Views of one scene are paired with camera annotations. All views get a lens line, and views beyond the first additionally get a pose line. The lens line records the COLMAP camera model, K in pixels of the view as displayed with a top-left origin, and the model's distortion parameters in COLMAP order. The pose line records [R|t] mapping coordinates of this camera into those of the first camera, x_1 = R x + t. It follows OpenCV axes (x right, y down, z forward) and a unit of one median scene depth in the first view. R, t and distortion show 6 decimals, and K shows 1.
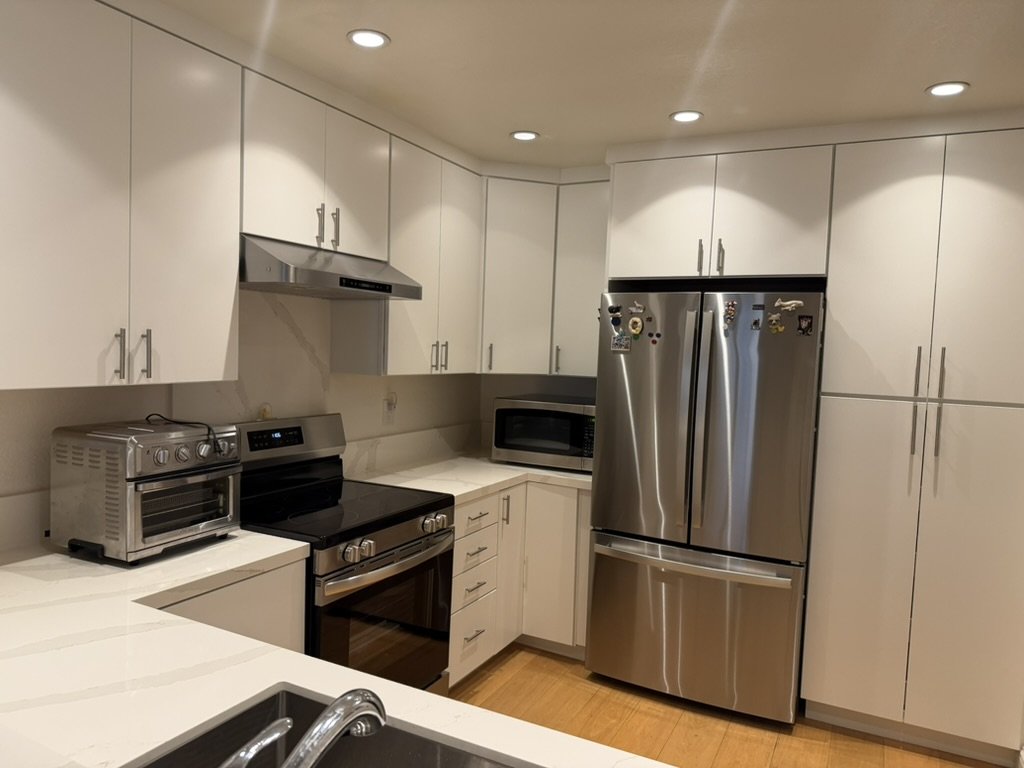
lens RADIAL K [[715.2, 0, 508.0], [0, 715.2, 387.0], [0, 0, 1]] dist [0.156398, -0.301415]
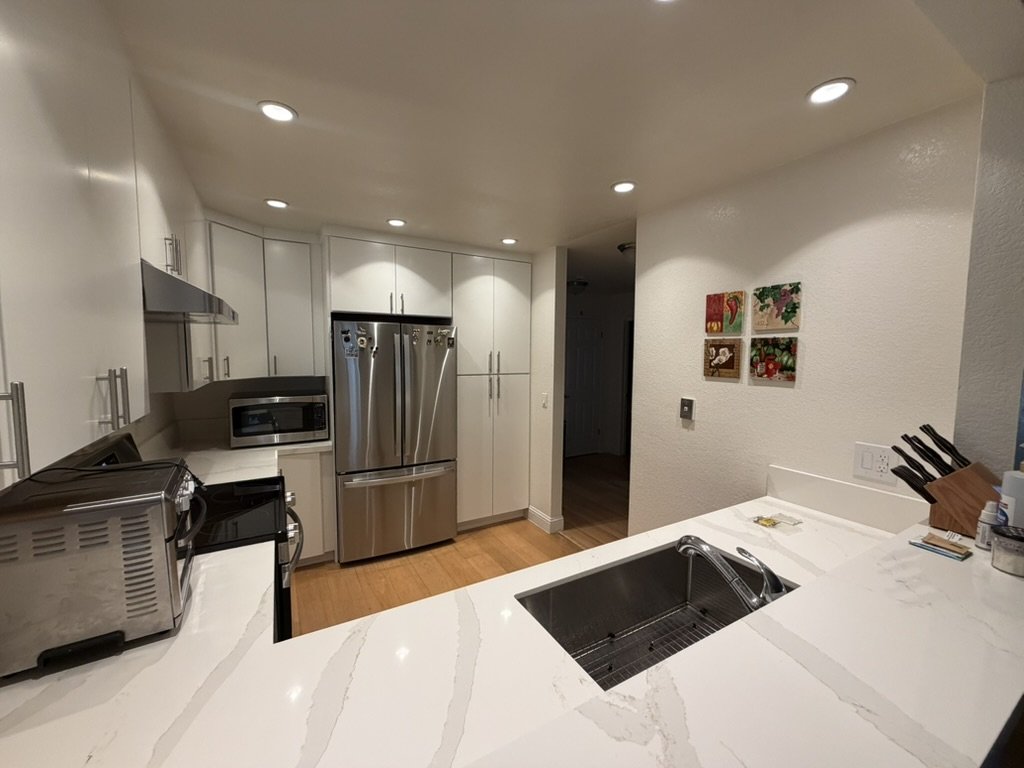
lens RADIAL K [[408.4, 0, 507.1], [0, 408.4, 383.9], [0, 0, 1]] dist [0.000606, -0.000078]
pose [[0.542413, -0.100647, 0.834061, -0.446168], [0.063012, 0.994875, 0.079075, -0.048065], [-0.837745, 0.009665, 0.545975, 0.244873]]
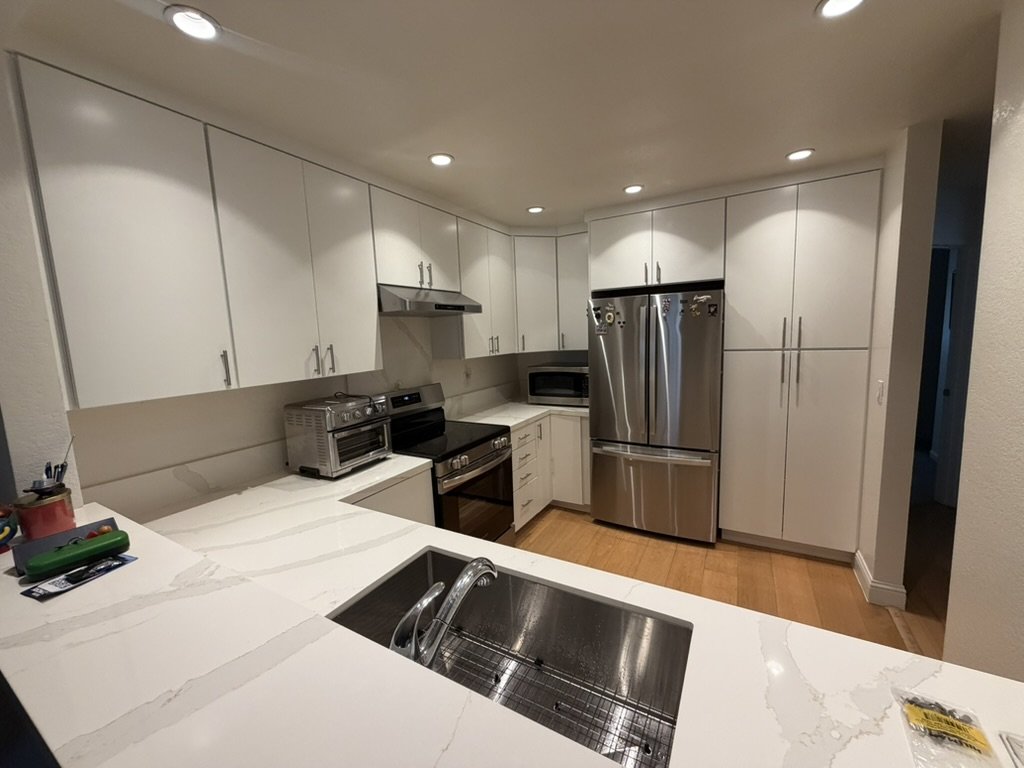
lens RADIAL K [[408.4, 0, 507.1], [0, 408.4, 383.9], [0, 0, 1]] dist [0.000606, -0.000078]
pose [[0.995832, -0.071962, -0.056029, -0.019242], [0.075366, 0.995275, 0.061218, -0.009364], [0.051359, -0.065185, 0.996551, 0.032968]]
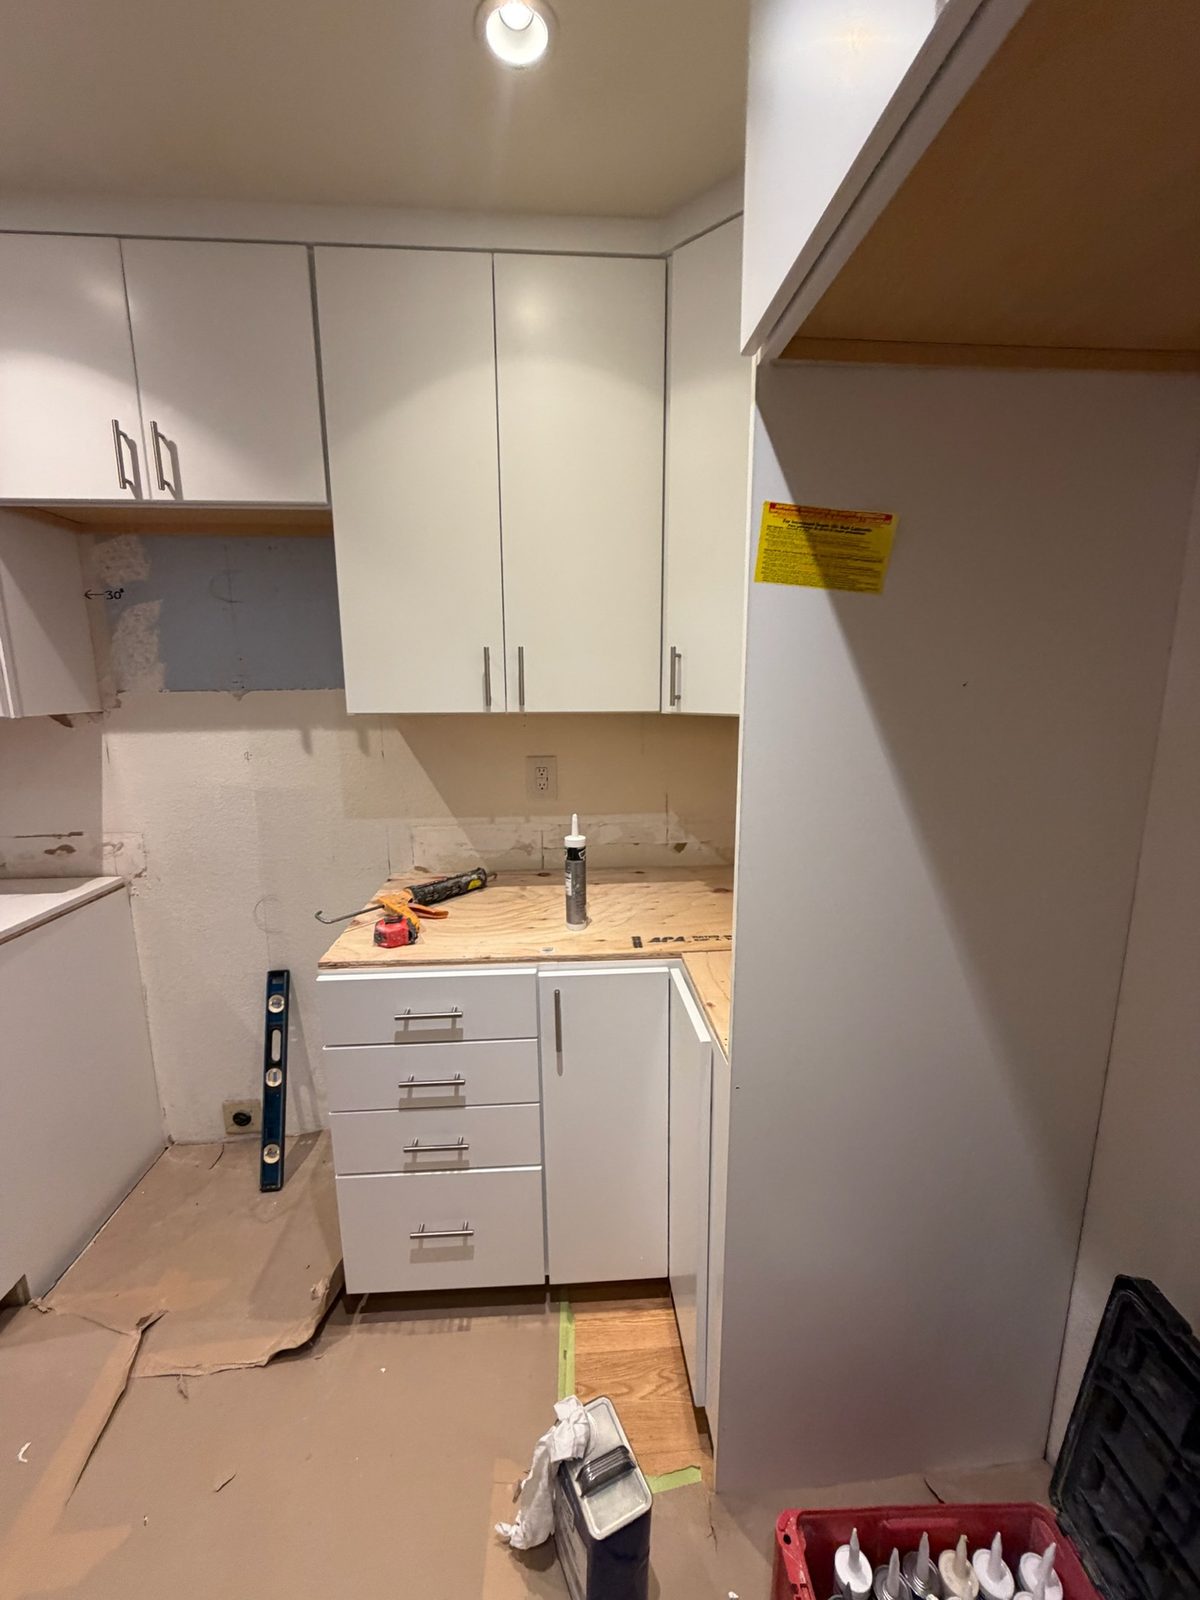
lens RADIAL K [[660.2, 0, 600.0], [0, 660.2, 800.0], [0, 0, 1]] dist [0.000149, 0.000092]
pose [[0.520971, 0.114865, -0.845810, 0.390419], [-0.024599, 0.992513, 0.119637, -0.017352], [0.853220, -0.041521, 0.519896, 0.920050]]
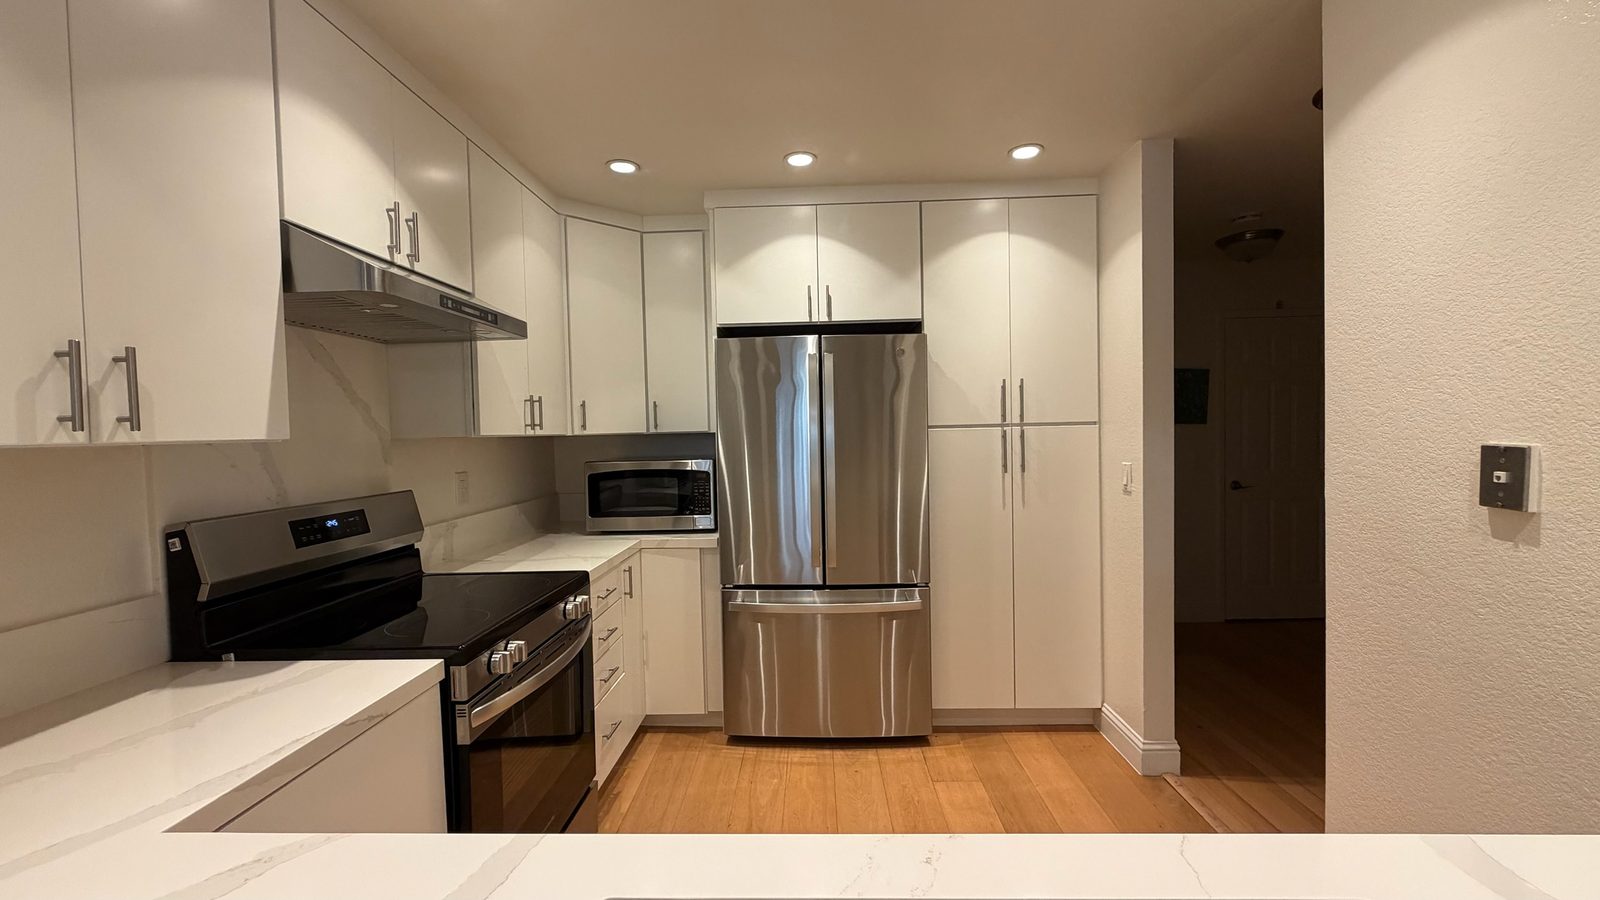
lens RADIAL K [[637.2, 0, 793.2], [0, 637.2, 448.6], [0, 0, 1]] dist [-0.001892, -0.000024]
pose [[0.900816, -0.070165, 0.428493, -0.163613], [0.082447, 0.996544, -0.010145, 0.034651], [-0.426301, 0.044467, 0.903488, 0.218392]]
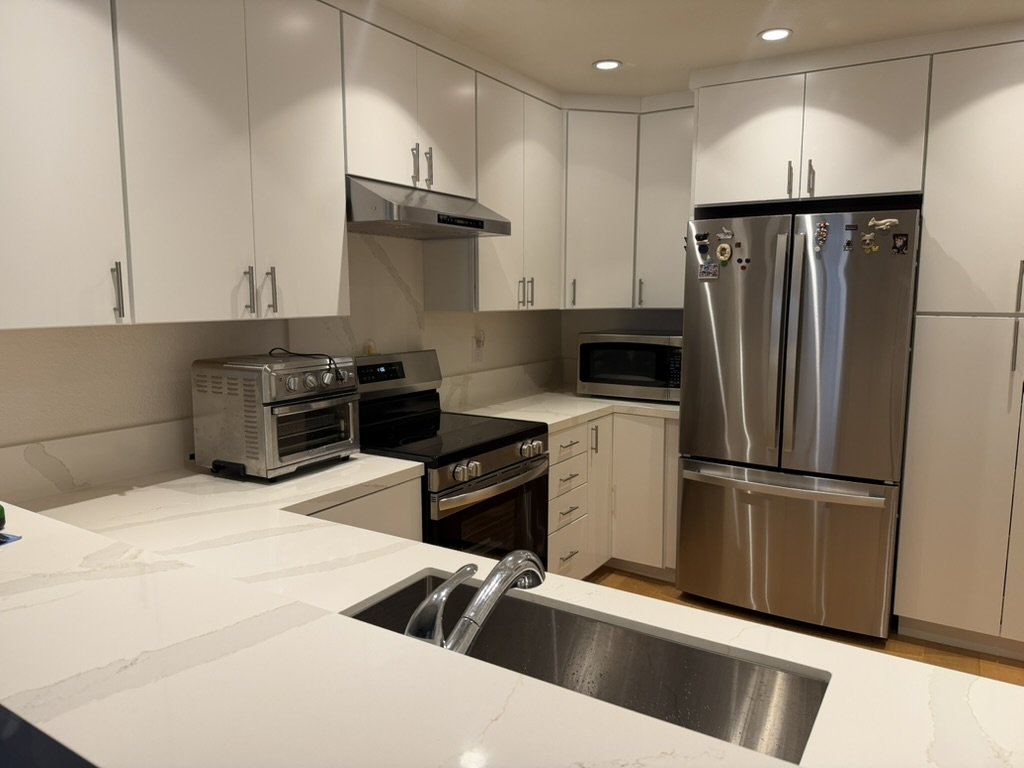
lens RADIAL K [[714.0, 0, 512.0], [0, 714.0, 384.0], [0, 0, 1]] dist [0.124481, -0.215958]
pose [[0.996094, -0.025637, -0.084493, -0.036525], [0.031068, 0.997492, 0.063600, 0.025204], [0.082651, -0.065977, 0.994392, -0.033036]]
